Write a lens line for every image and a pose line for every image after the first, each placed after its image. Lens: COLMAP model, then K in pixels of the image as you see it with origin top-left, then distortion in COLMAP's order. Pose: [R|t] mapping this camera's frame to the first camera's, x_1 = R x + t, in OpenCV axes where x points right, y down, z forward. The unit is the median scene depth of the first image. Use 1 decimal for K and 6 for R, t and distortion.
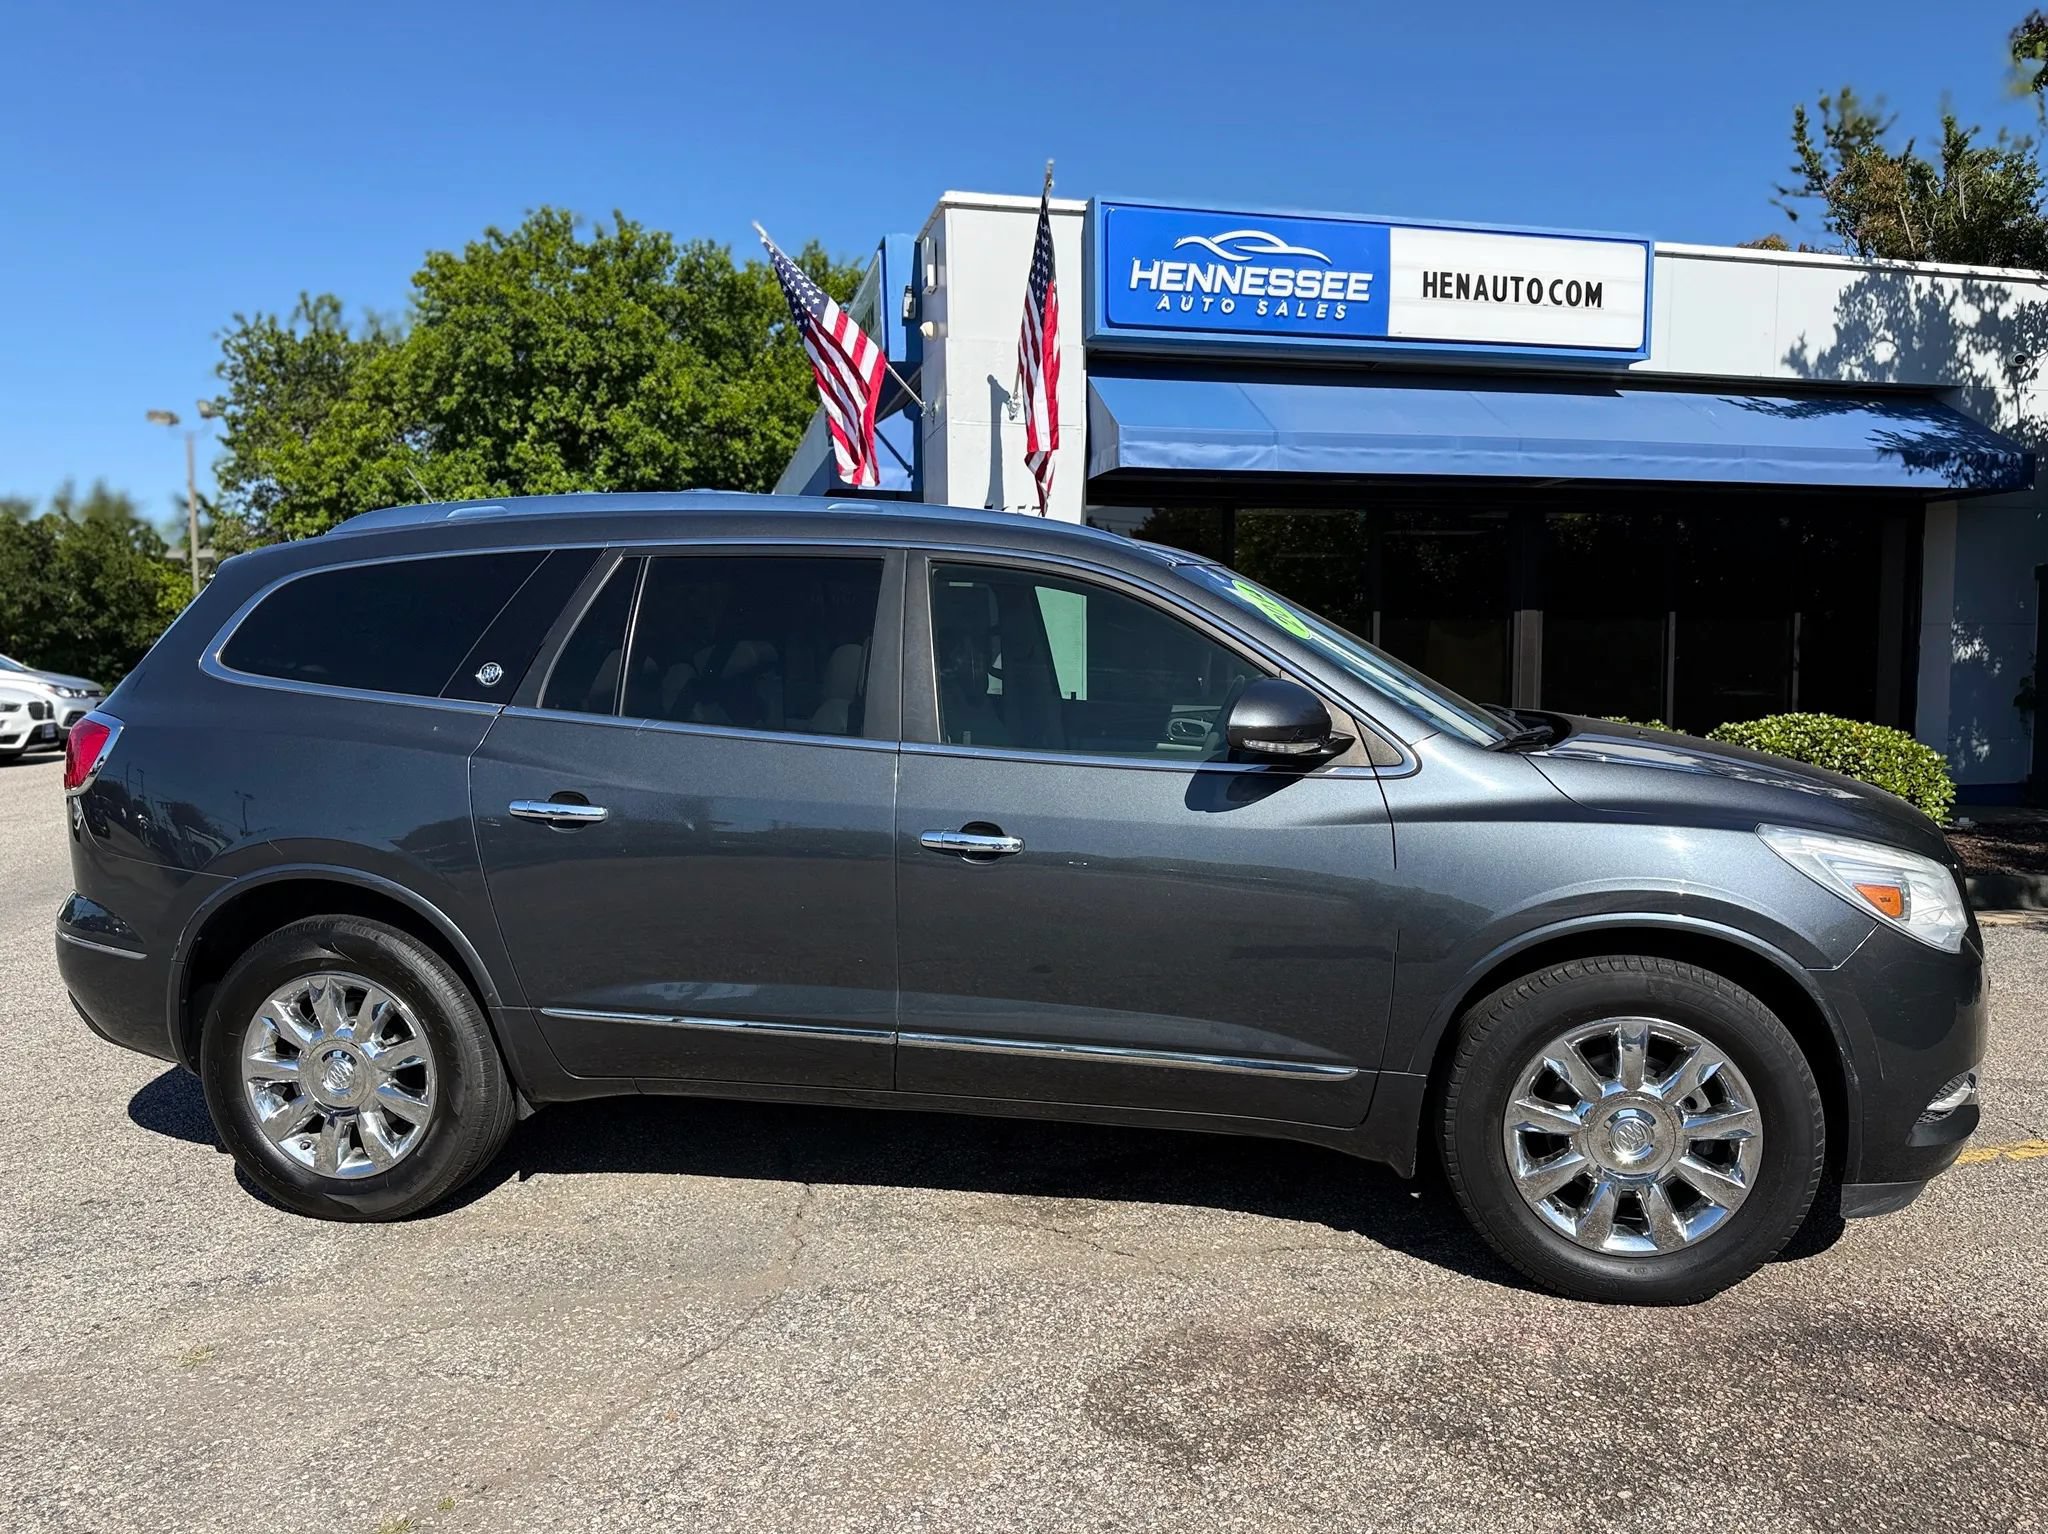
lens RADIAL K [[1462.8, 0, 1029.3], [0, 1462.8, 829.7], [0, 0, 1]] dist [0.027865, -0.044936]
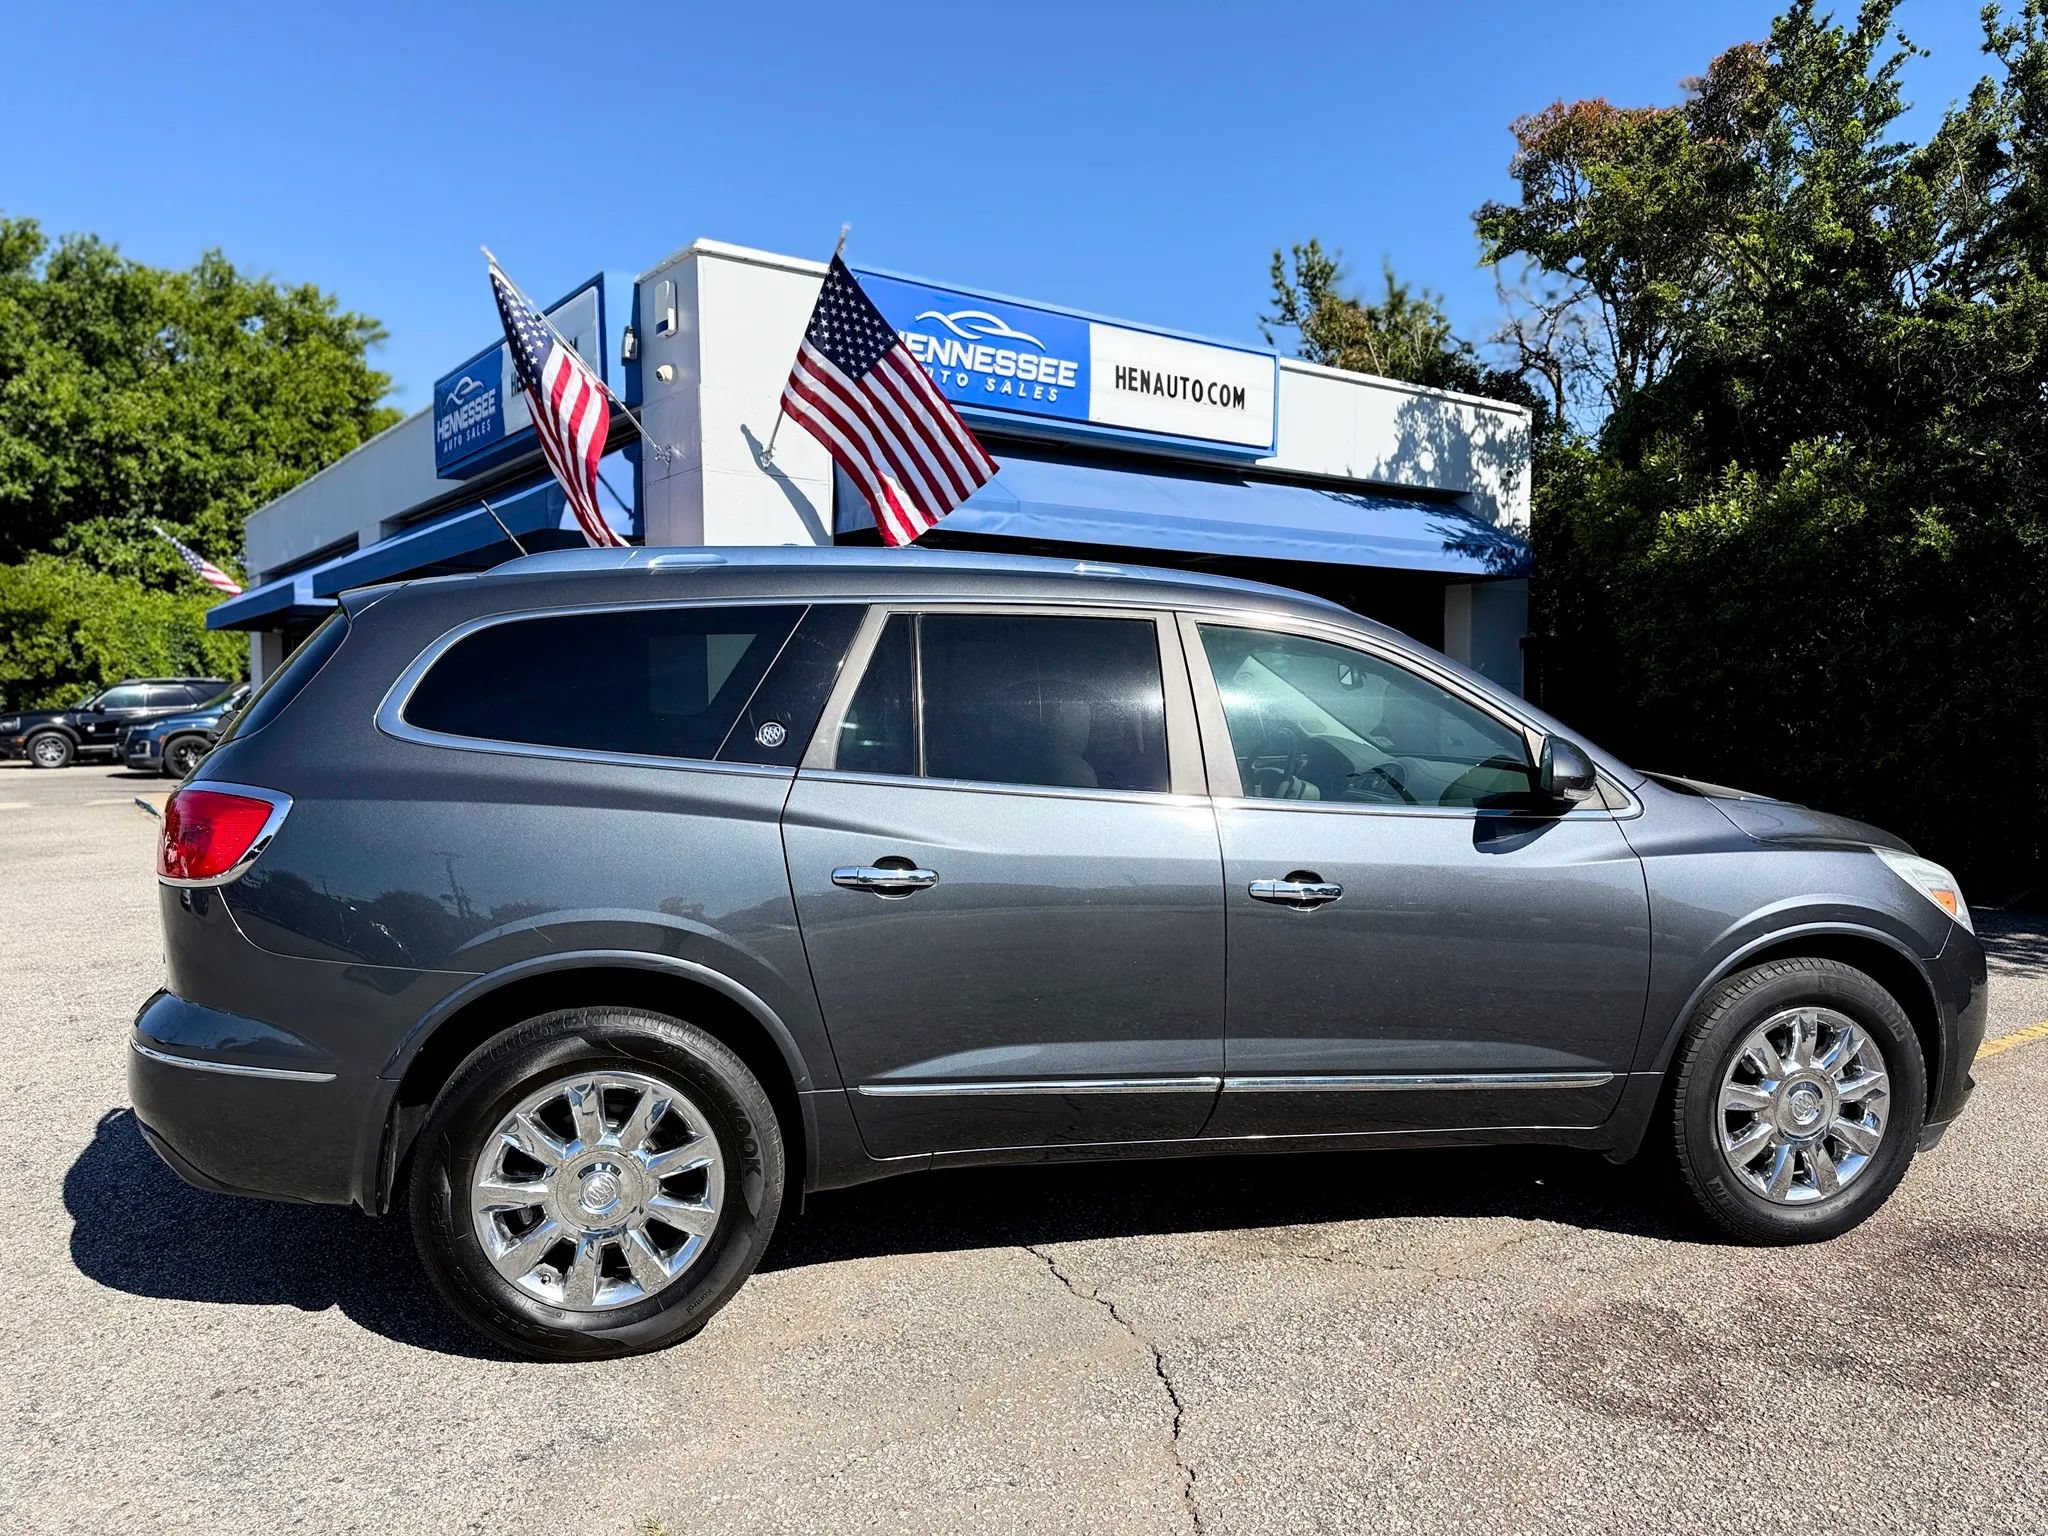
lens RADIAL K [[1462.8, 0, 1008.5], [0, 1462.8, 764.3], [0, 0, 1]] dist [0.027865, -0.044936]
pose [[0.922337, -0.010859, 0.386234, -0.234650], [0.041013, 0.996709, -0.069916, -0.005537], [-0.384204, 0.080327, 0.919747, 0.036999]]
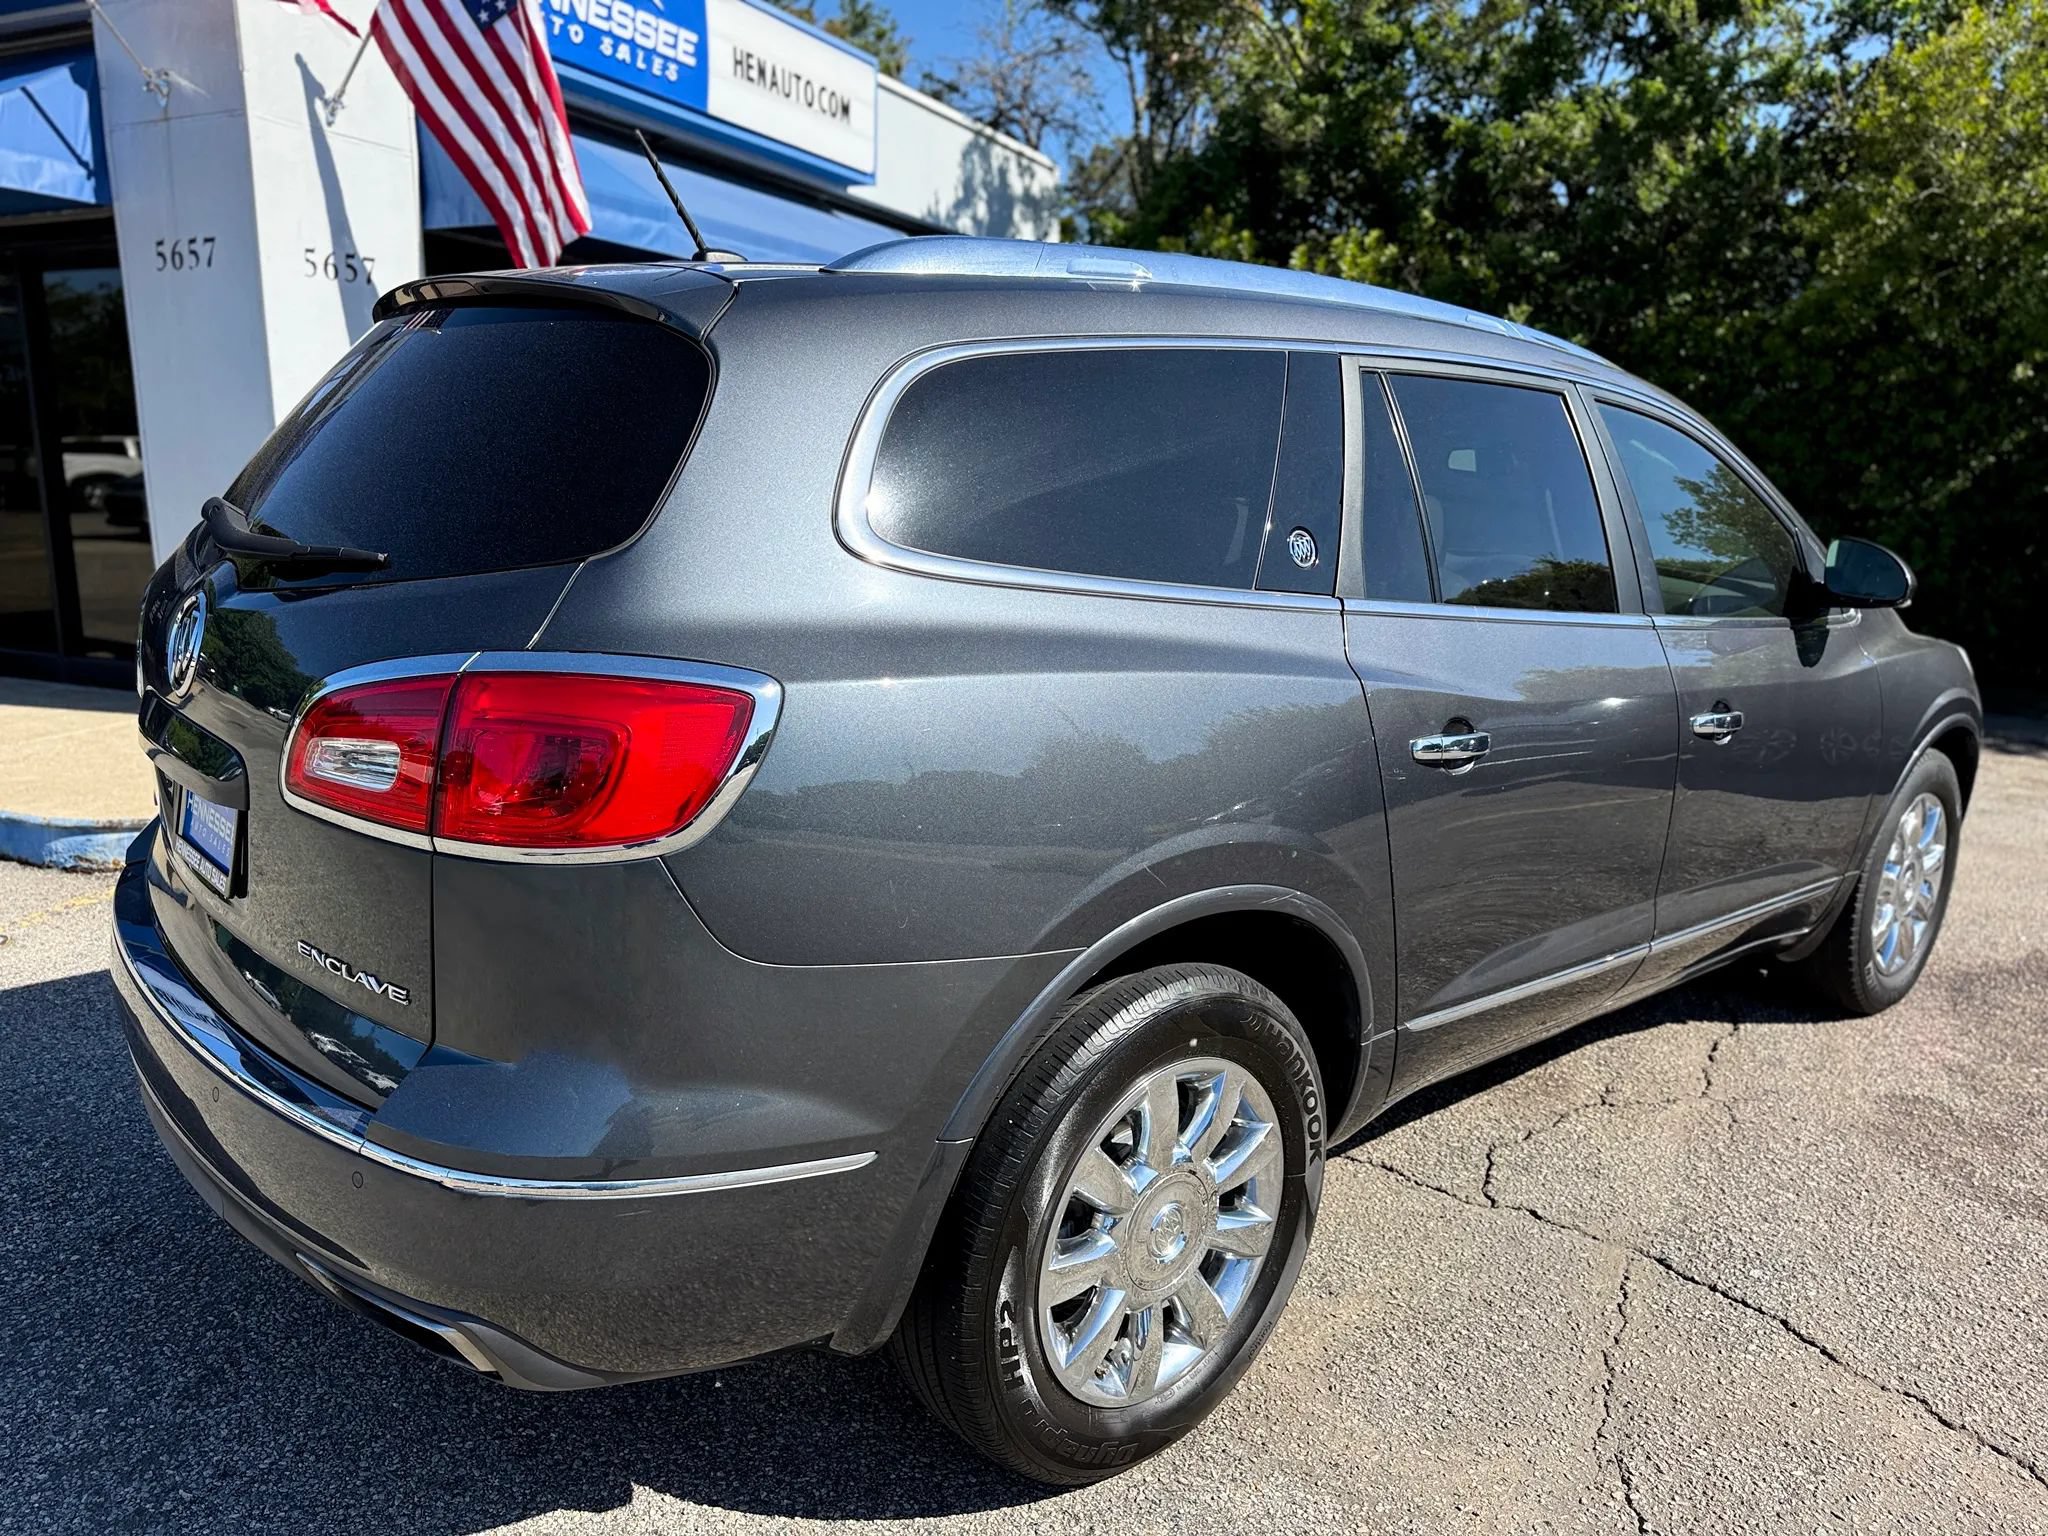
lens RADIAL K [[1462.8, 0, 1032.2], [0, 1462.8, 775.2], [0, 0, 1]] dist [0.027865, -0.044936]
pose [[0.619169, -0.139661, 0.772738, -0.376411], [0.065671, 0.989819, 0.126275, -0.036729], [-0.782507, -0.027439, 0.622037, 0.276432]]
